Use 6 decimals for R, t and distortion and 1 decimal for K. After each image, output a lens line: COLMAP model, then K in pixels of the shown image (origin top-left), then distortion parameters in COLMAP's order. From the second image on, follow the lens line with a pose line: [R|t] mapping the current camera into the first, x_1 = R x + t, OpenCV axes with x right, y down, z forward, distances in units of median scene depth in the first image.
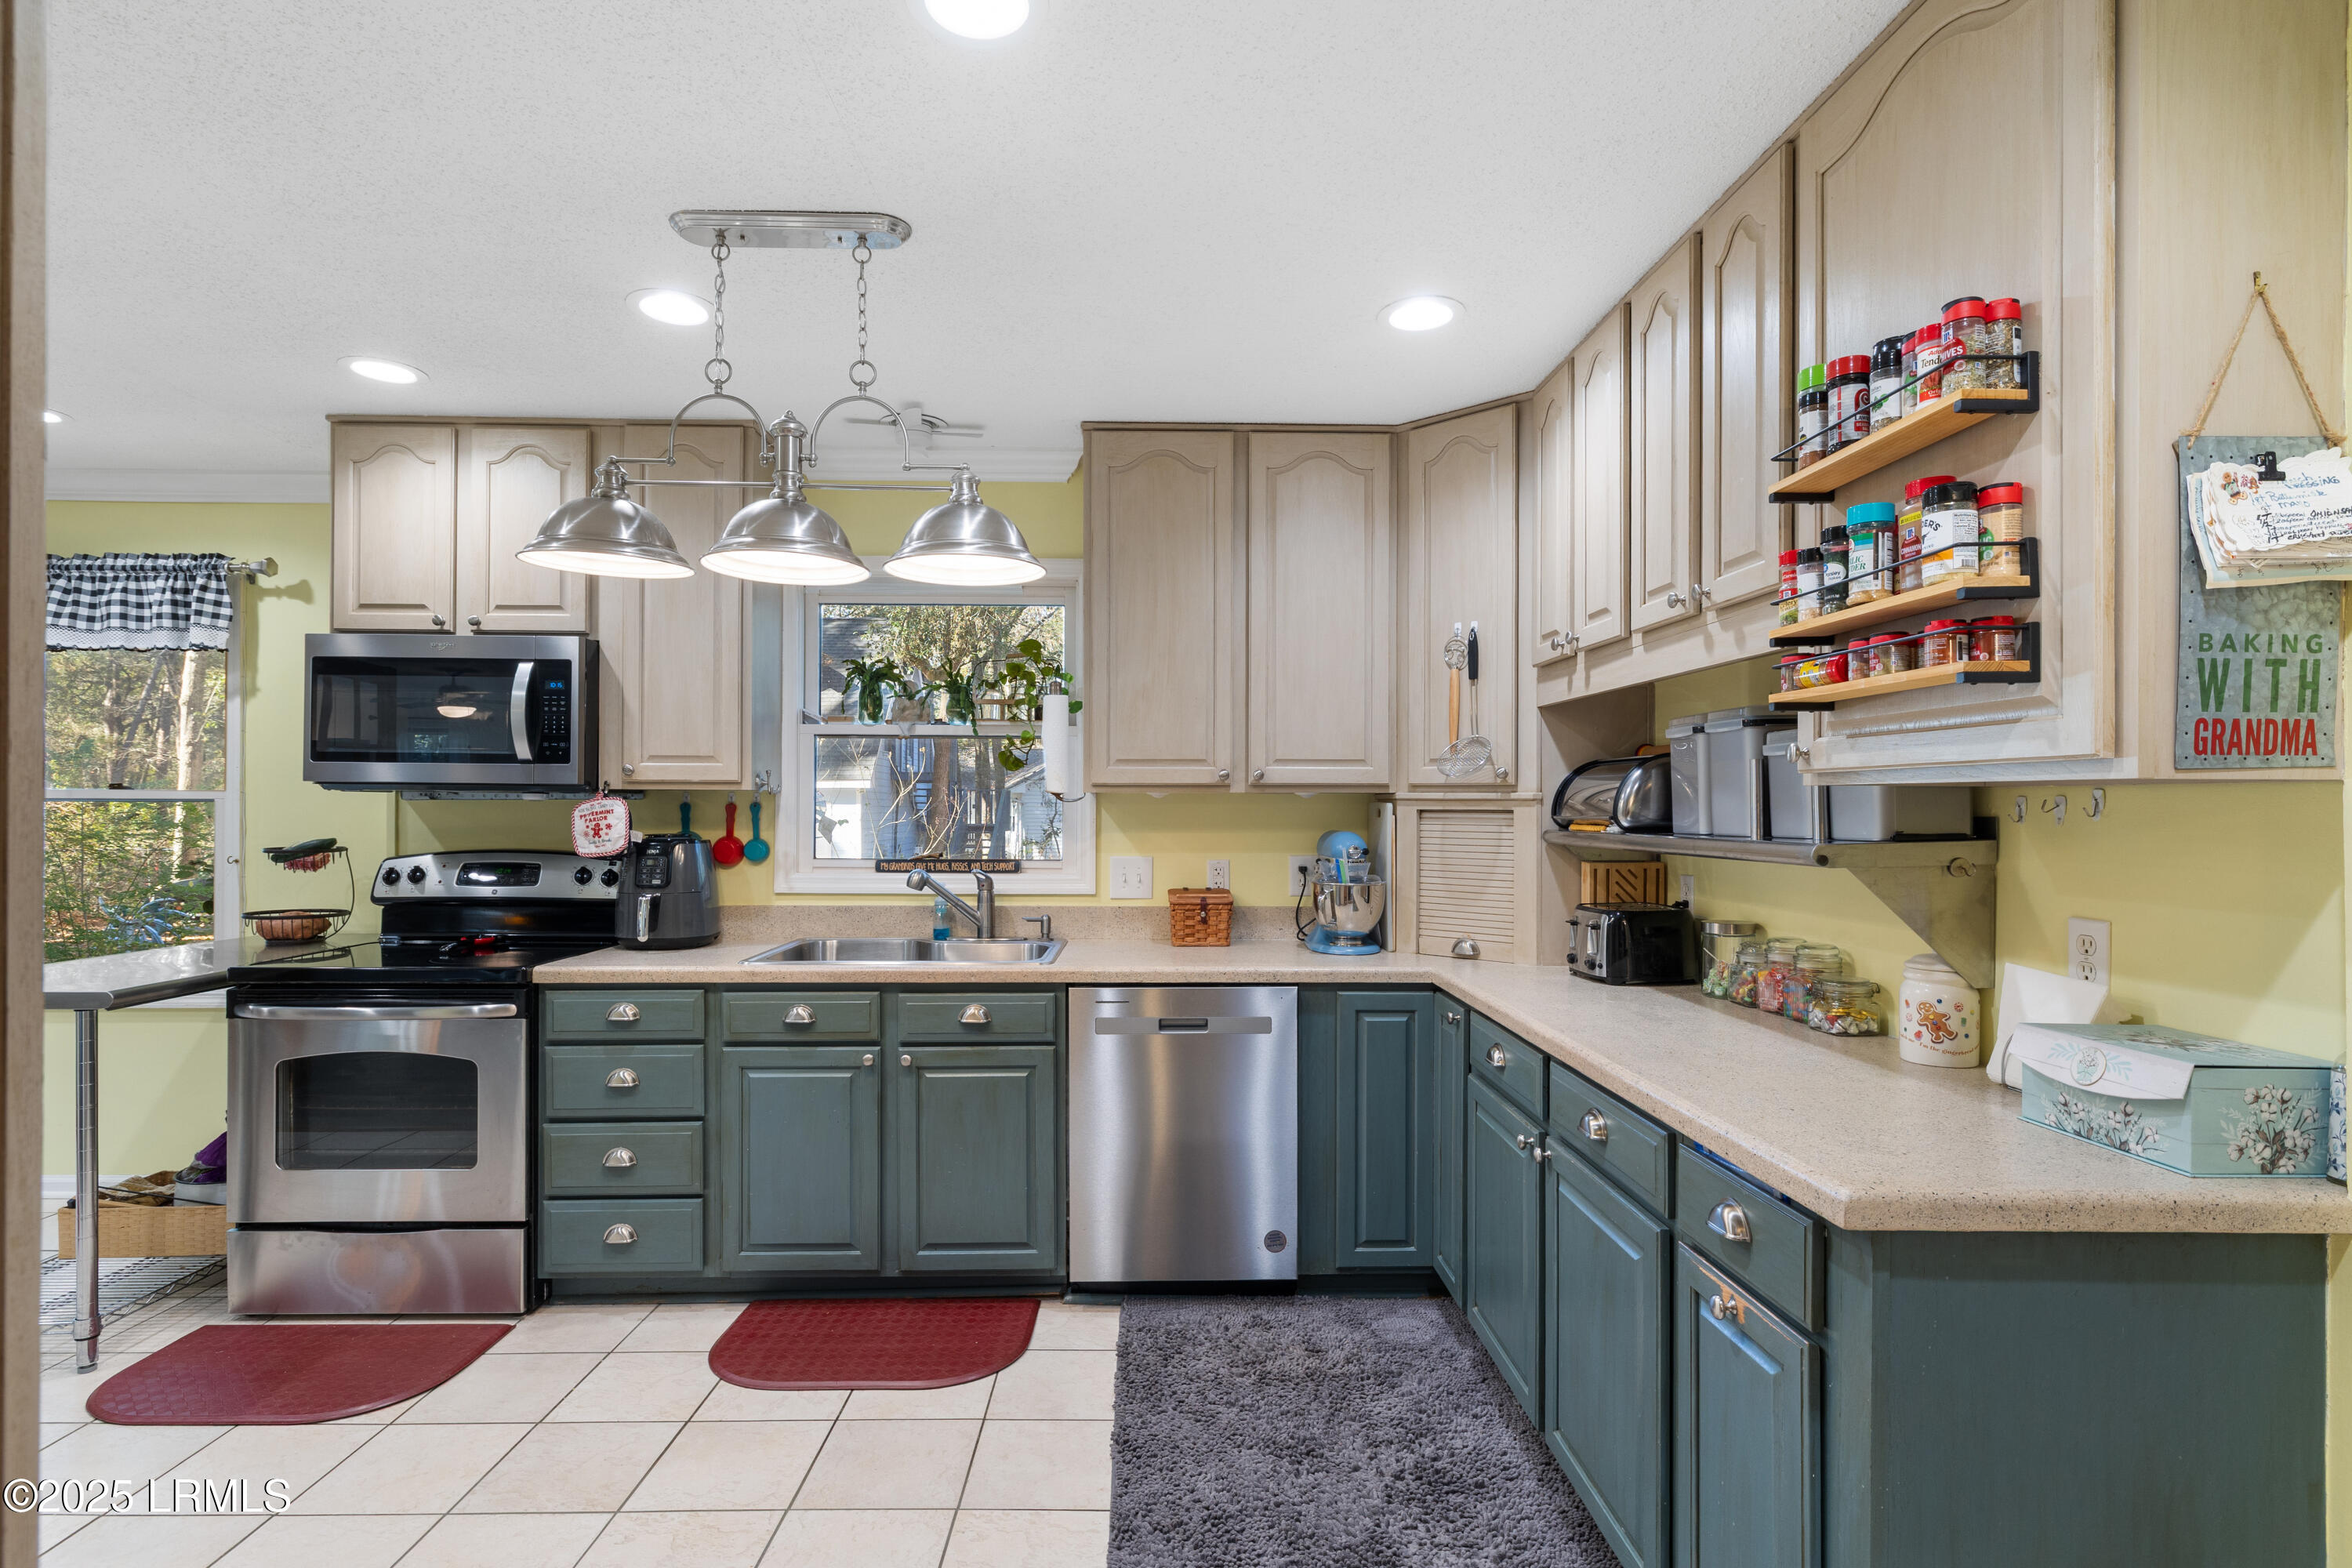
lens RADIAL K [[1136.7, 0, 1191.2], [0, 1136.7, 788.9], [0, 0, 1]] dist [-0.001794, -0.000236]
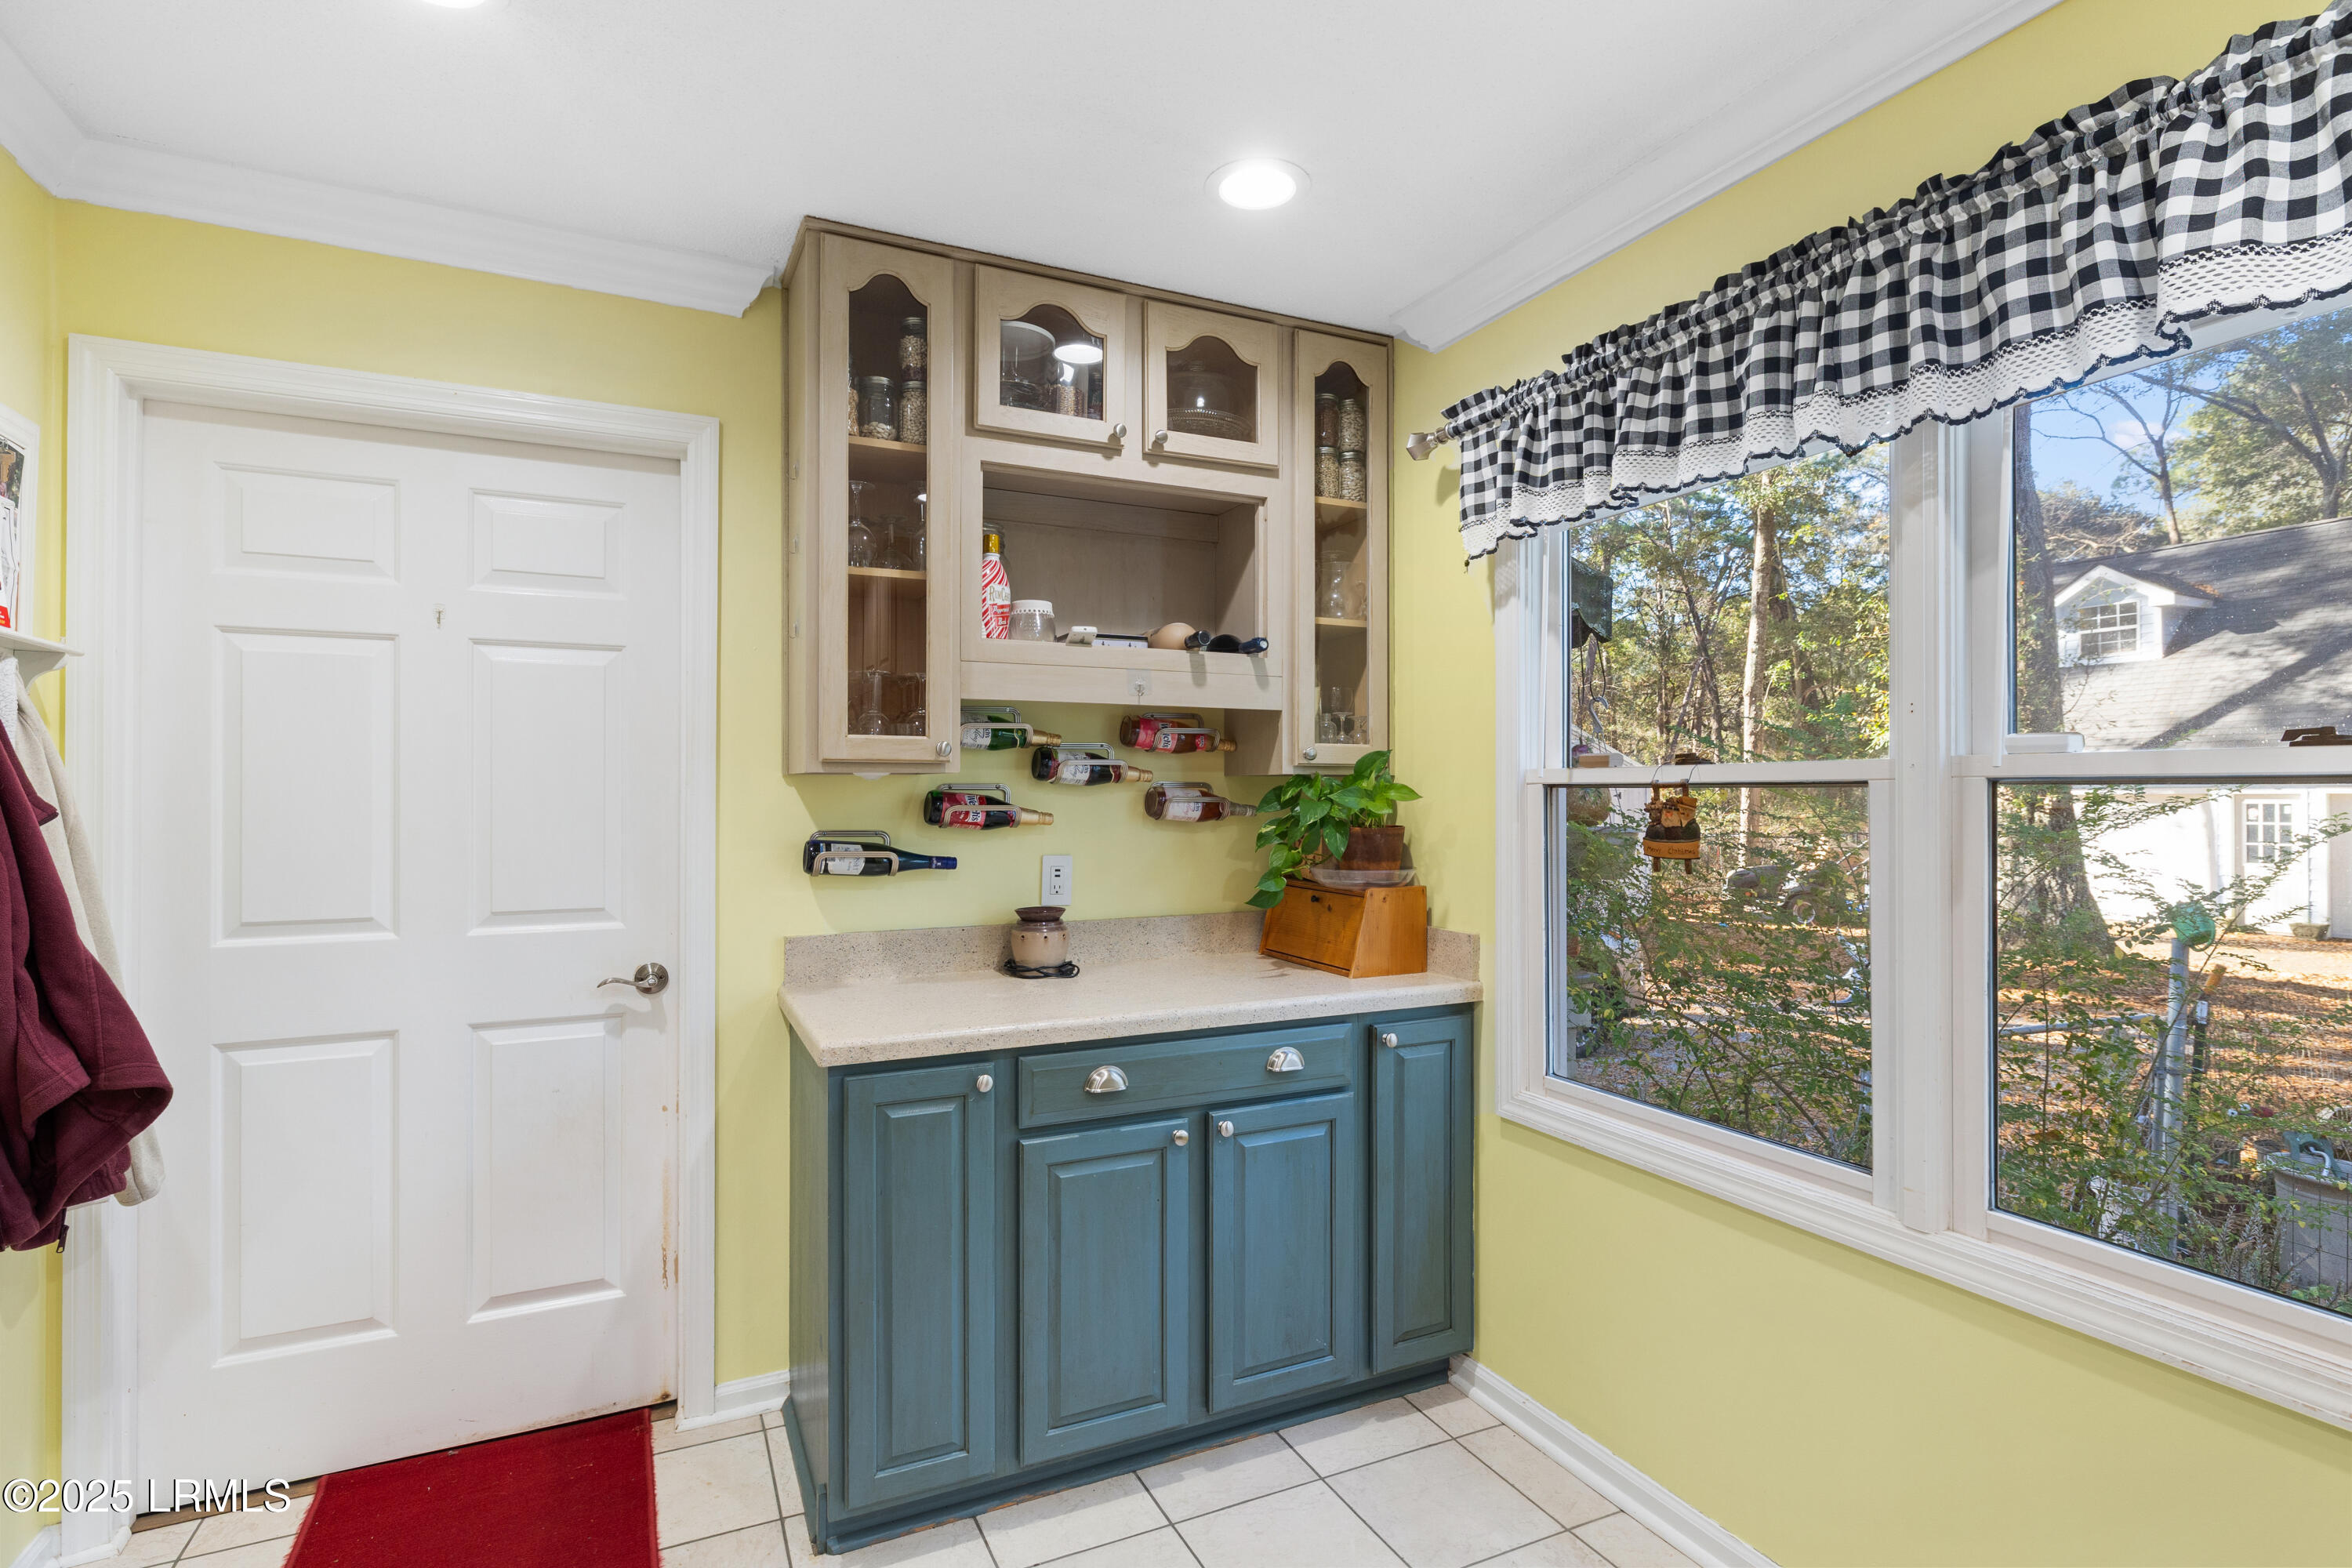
lens RADIAL K [[1136.7, 0, 1191.2], [0, 1136.7, 788.9], [0, 0, 1]] dist [-0.001794, -0.000236]
pose [[0.413213, -0.005526, -0.910618, -0.809510], [0.015267, 0.999883, 0.000859, 0.009247], [0.910506, -0.014257, 0.413249, 0.580835]]
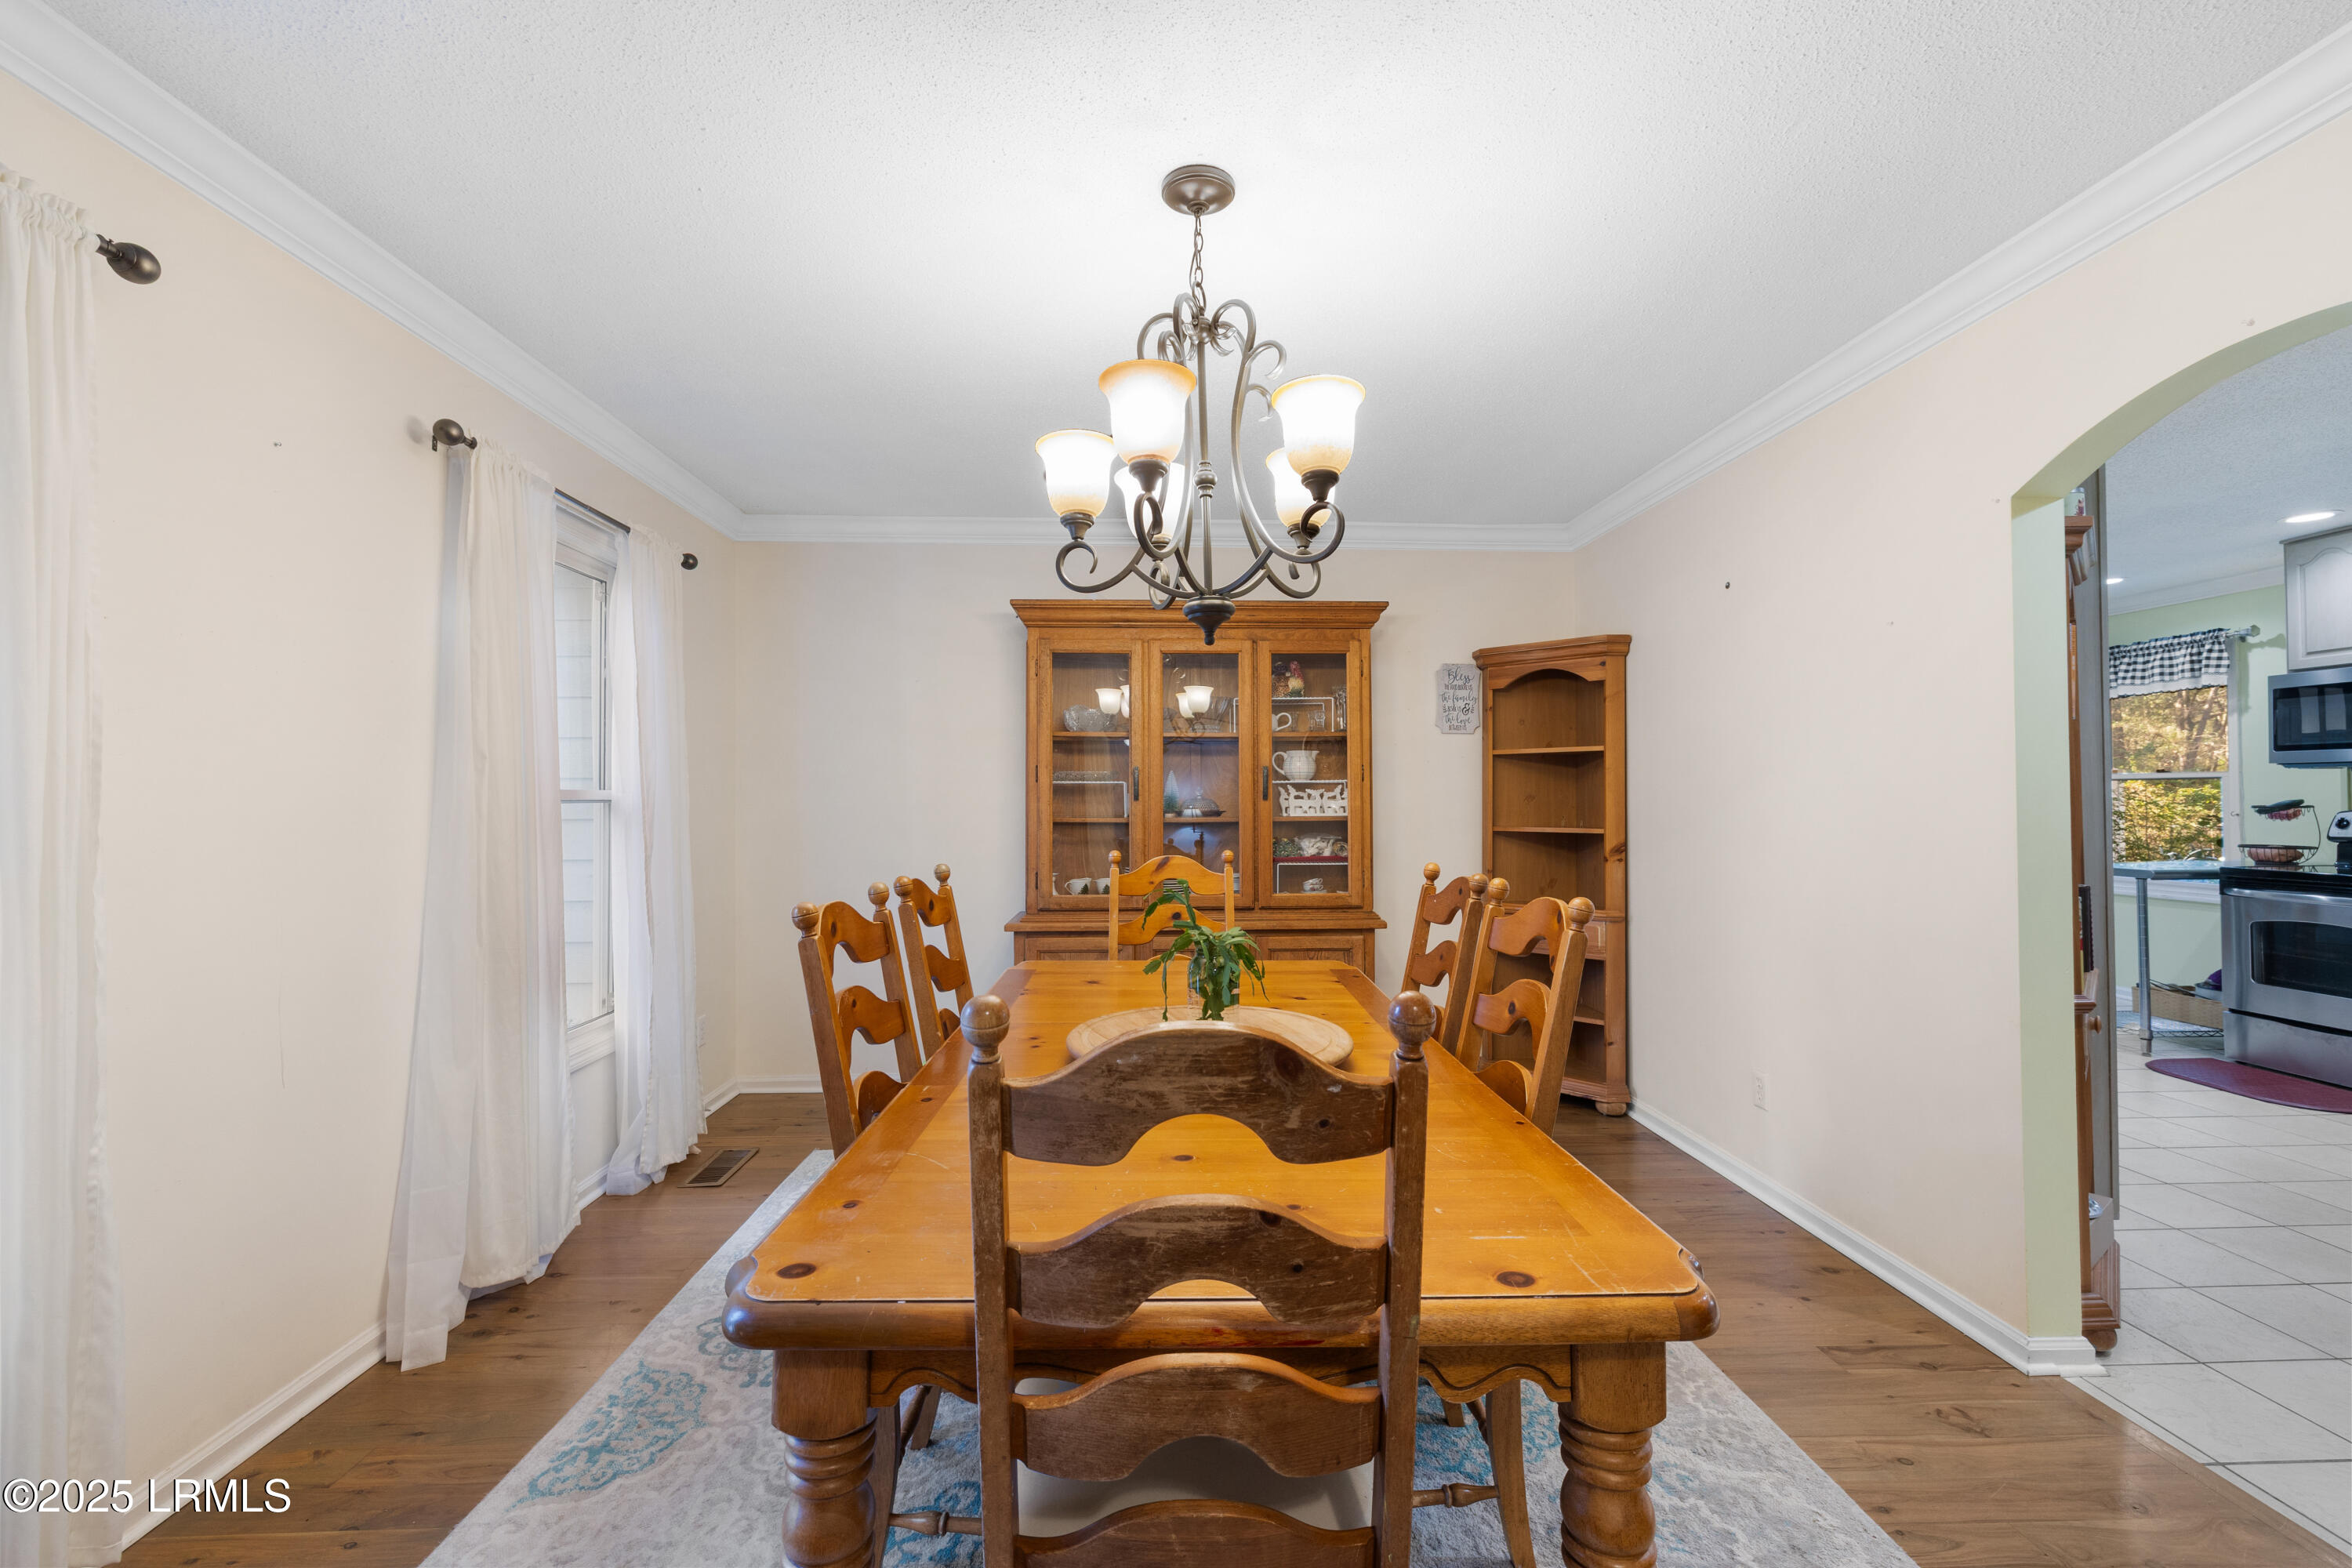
lens RADIAL K [[984.2, 0, 1160.4], [0, 984.2, 800.3], [0, 0, 1]] dist [-0.001556, -0.000402]
pose [[0.002633, -0.004453, -0.999987, 0.570239], [0.023867, 0.999706, -0.004389, 0.012782], [0.999712, -0.023855, 0.002739, -0.553956]]
